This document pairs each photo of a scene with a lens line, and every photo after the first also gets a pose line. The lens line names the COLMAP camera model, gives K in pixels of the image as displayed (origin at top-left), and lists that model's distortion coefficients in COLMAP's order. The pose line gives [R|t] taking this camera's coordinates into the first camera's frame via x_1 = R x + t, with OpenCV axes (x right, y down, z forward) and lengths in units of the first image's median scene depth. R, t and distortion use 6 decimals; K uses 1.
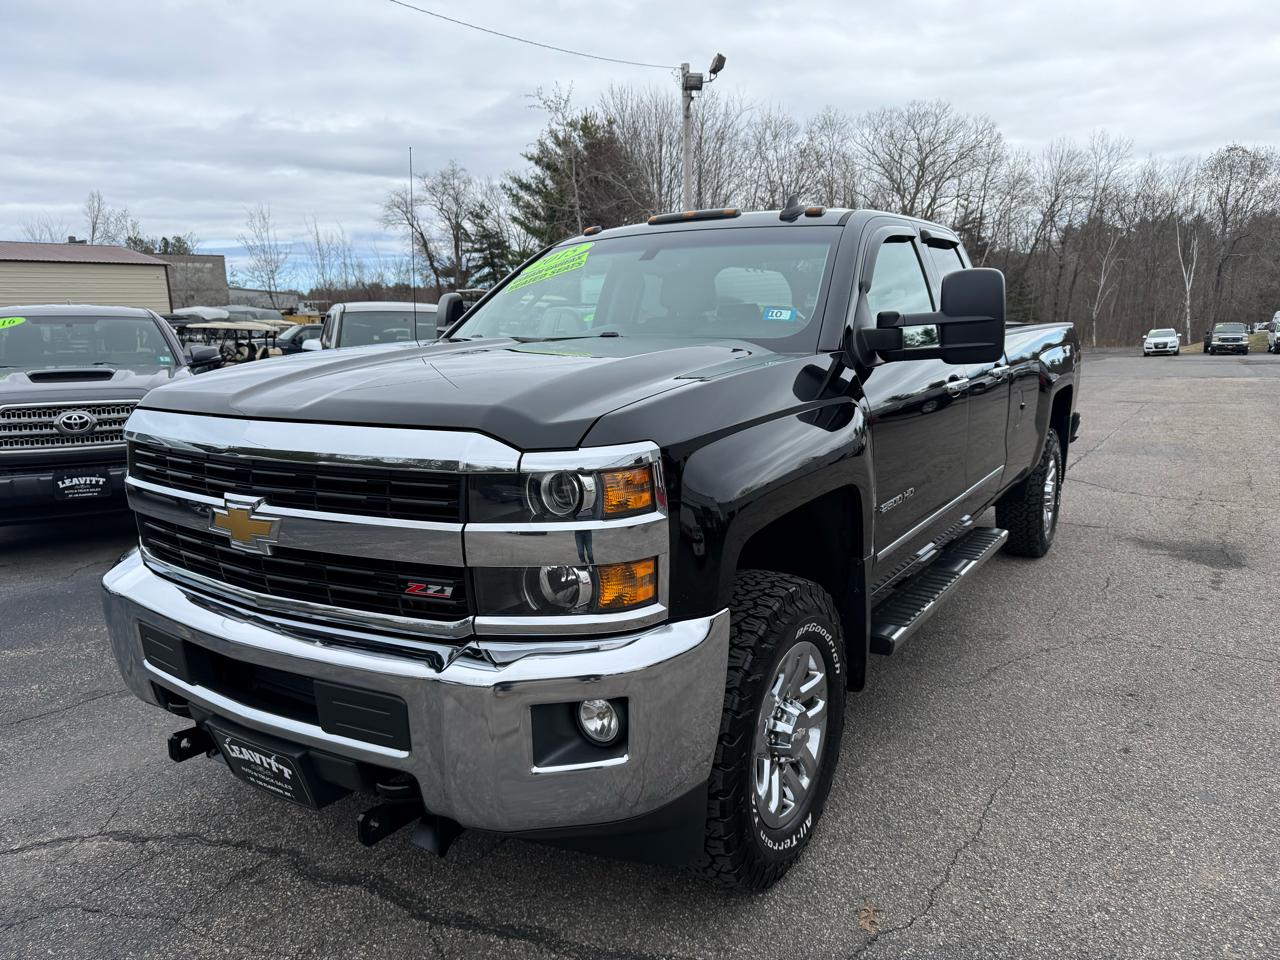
lens RADIAL K [[905.4, 0, 645.5], [0, 905.4, 481.5], [0, 0, 1]] dist [0.041569, -0.047662]
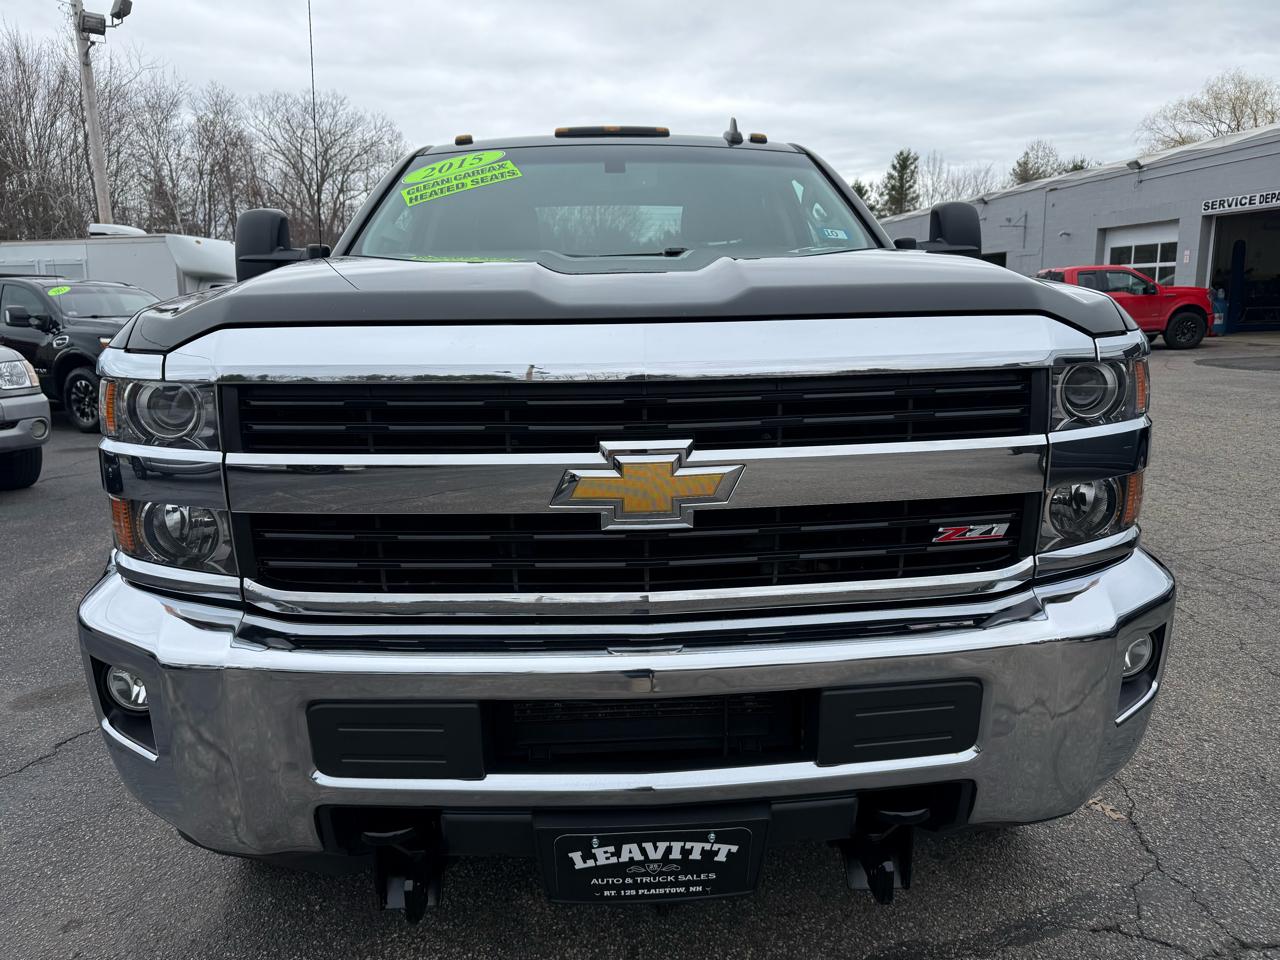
lens RADIAL K [[895.6, 0, 640.0], [0, 895.6, 480.0], [0, 0, 1]] dist [0.043259, -0.042248]
pose [[0.816194, -0.108341, 0.567530, -0.760908], [0.104374, 0.993749, 0.039600, 0.015668], [-0.568273, 0.026914, 0.822400, 0.468429]]
